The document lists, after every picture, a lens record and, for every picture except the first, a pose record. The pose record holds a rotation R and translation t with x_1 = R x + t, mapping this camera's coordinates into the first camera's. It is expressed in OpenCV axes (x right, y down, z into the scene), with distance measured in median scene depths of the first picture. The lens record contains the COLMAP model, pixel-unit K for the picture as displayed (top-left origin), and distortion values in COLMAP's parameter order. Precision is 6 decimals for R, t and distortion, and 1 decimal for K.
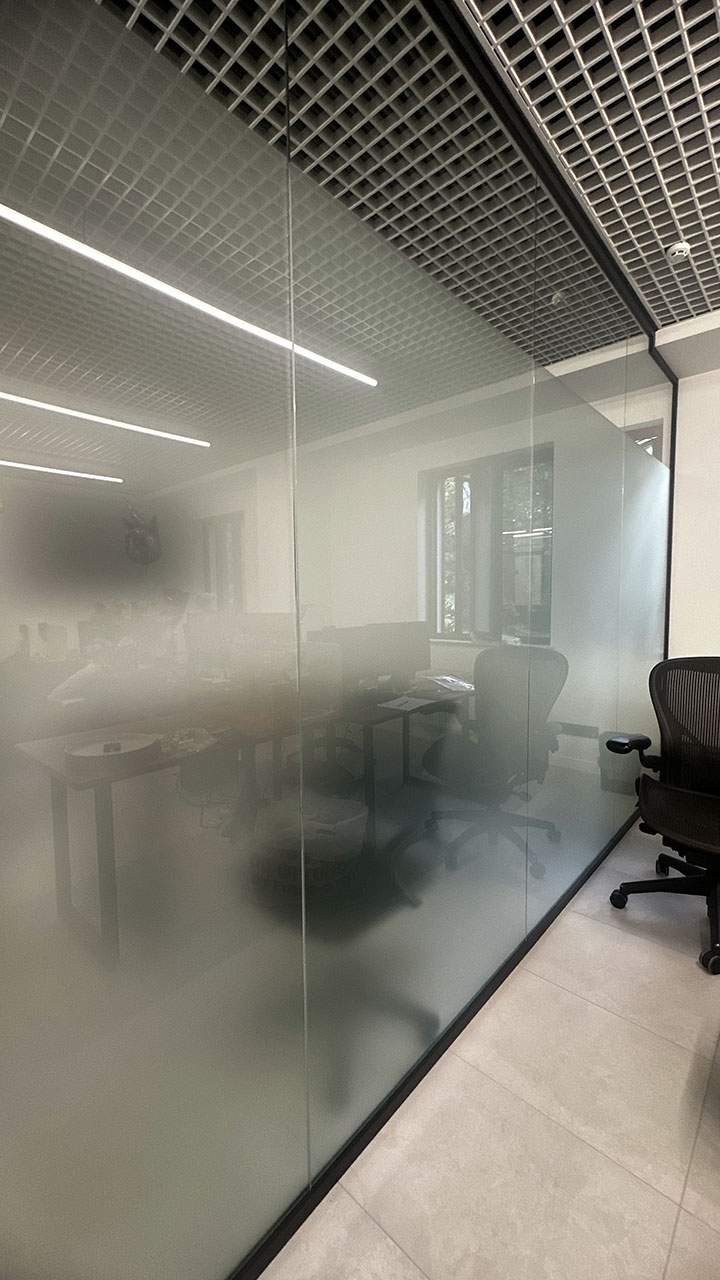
lens RADIAL K [[504.5, 0, 360.0], [0, 504.5, 640.0], [0, 0, 1]] dist [0.001829, 0.000297]
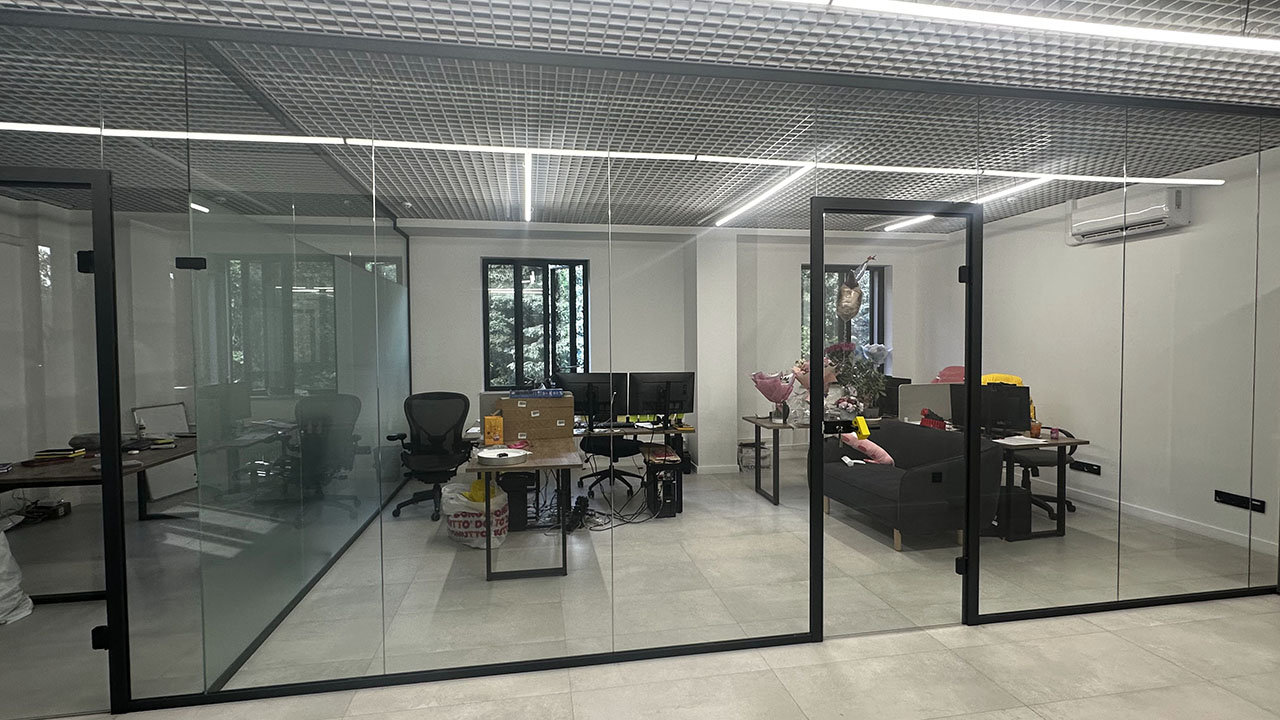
lens RADIAL K [[596.7, 0, 640.0], [0, 596.7, 360.0], [0, 0, 1]] dist [-0.000315, 0.000993]
pose [[0.610802, -0.024003, 0.791419, -0.686262], [0.066027, 0.997603, -0.020703, 0.010209], [-0.789026, 0.064901, 0.610923, -1.133820]]
